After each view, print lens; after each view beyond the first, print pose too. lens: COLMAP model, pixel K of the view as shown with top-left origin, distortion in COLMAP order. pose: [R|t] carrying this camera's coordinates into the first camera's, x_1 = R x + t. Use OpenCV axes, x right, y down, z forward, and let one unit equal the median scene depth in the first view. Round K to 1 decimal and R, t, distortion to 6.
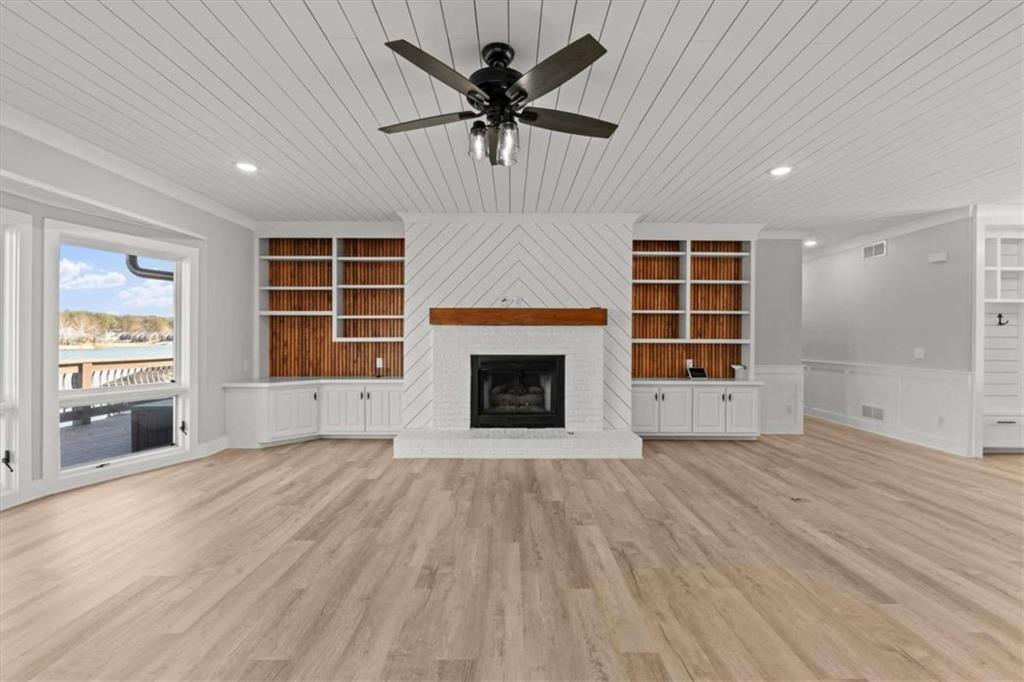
lens RADIAL K [[445.8, 0, 515.2], [0, 445.8, 342.0], [0, 0, 1]] dist [-0.003463, 0.000109]
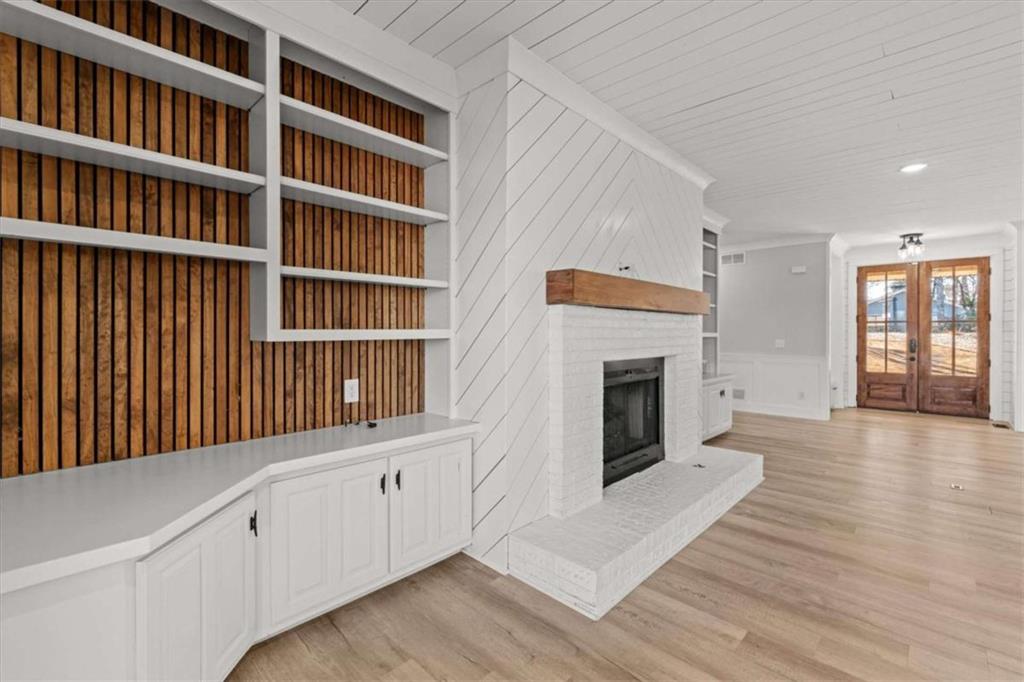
lens RADIAL K [[445.8, 0, 520.1], [0, 445.8, 336.1], [0, 0, 1]] dist [-0.003463, 0.000109]
pose [[0.698928, -0.006818, 0.715159, -0.547413], [0.003784, 0.999976, 0.005835, -0.006436], [-0.715182, -0.001372, 0.698937, 0.671380]]
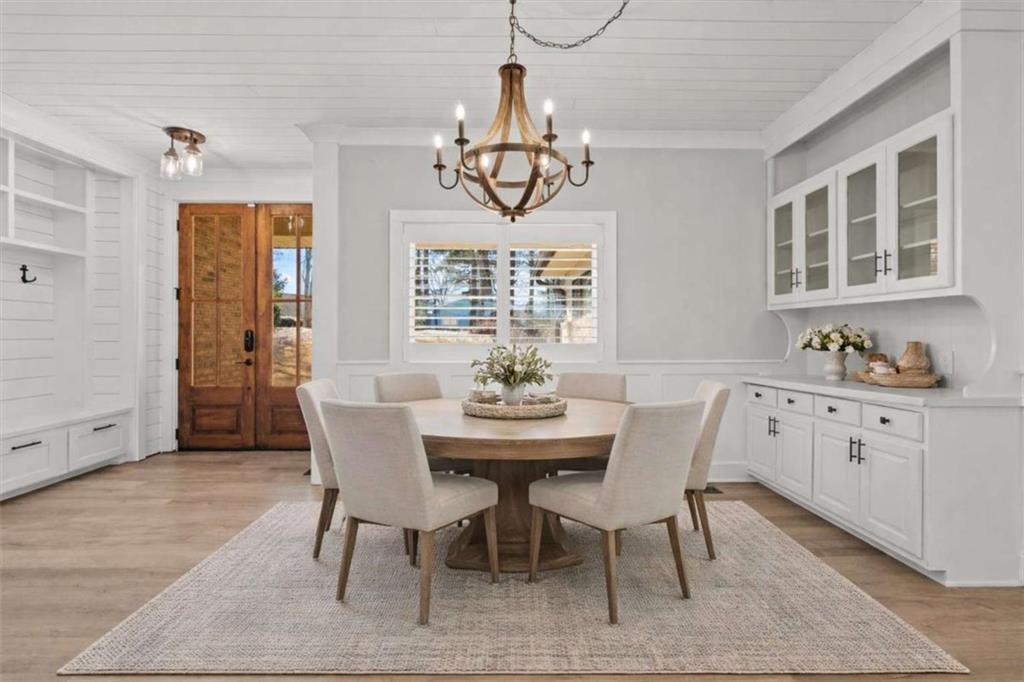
lens RADIAL K [[445.8, 0, 512.6], [0, 445.8, 333.0], [0, 0, 1]] dist [-0.003463, 0.000109]
pose [[0.004361, -0.002318, 0.999988, 0.456506], [0.011309, 0.999933, 0.002269, 0.026956], [-0.999927, 0.011299, 0.004387, 0.267189]]
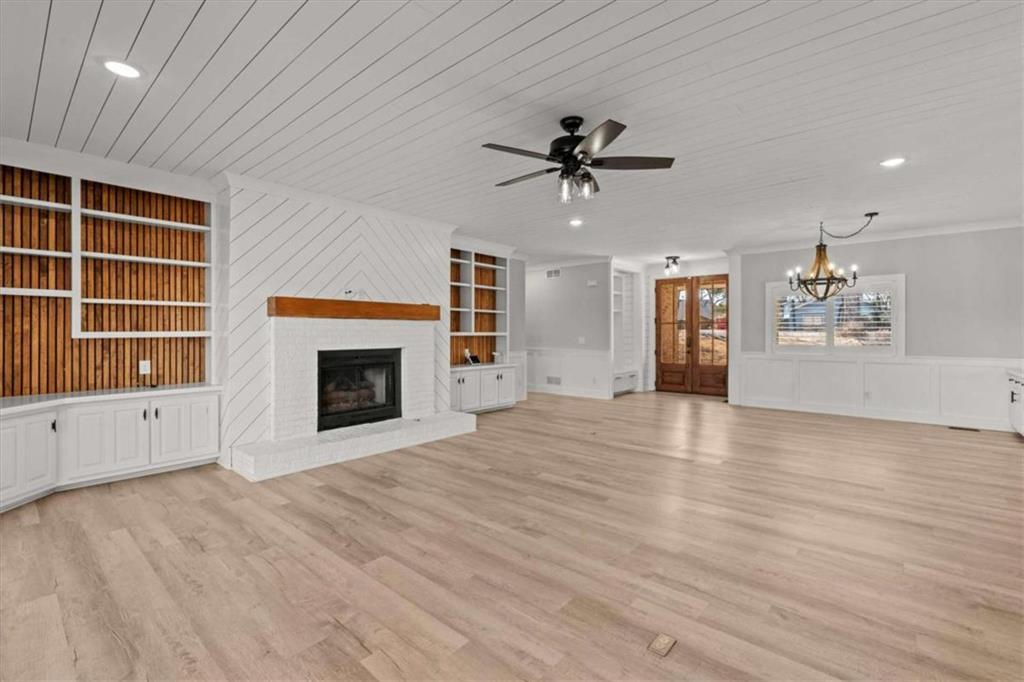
lens RADIAL K [[445.8, 0, 517.7], [0, 445.8, 333.0], [0, 0, 1]] dist [-0.003463, 0.000109]
pose [[0.662411, -0.004509, 0.749127, -0.492906], [0.006979, 0.999976, -0.000153, -0.003828], [-0.749108, 0.005330, 0.662426, 0.098128]]
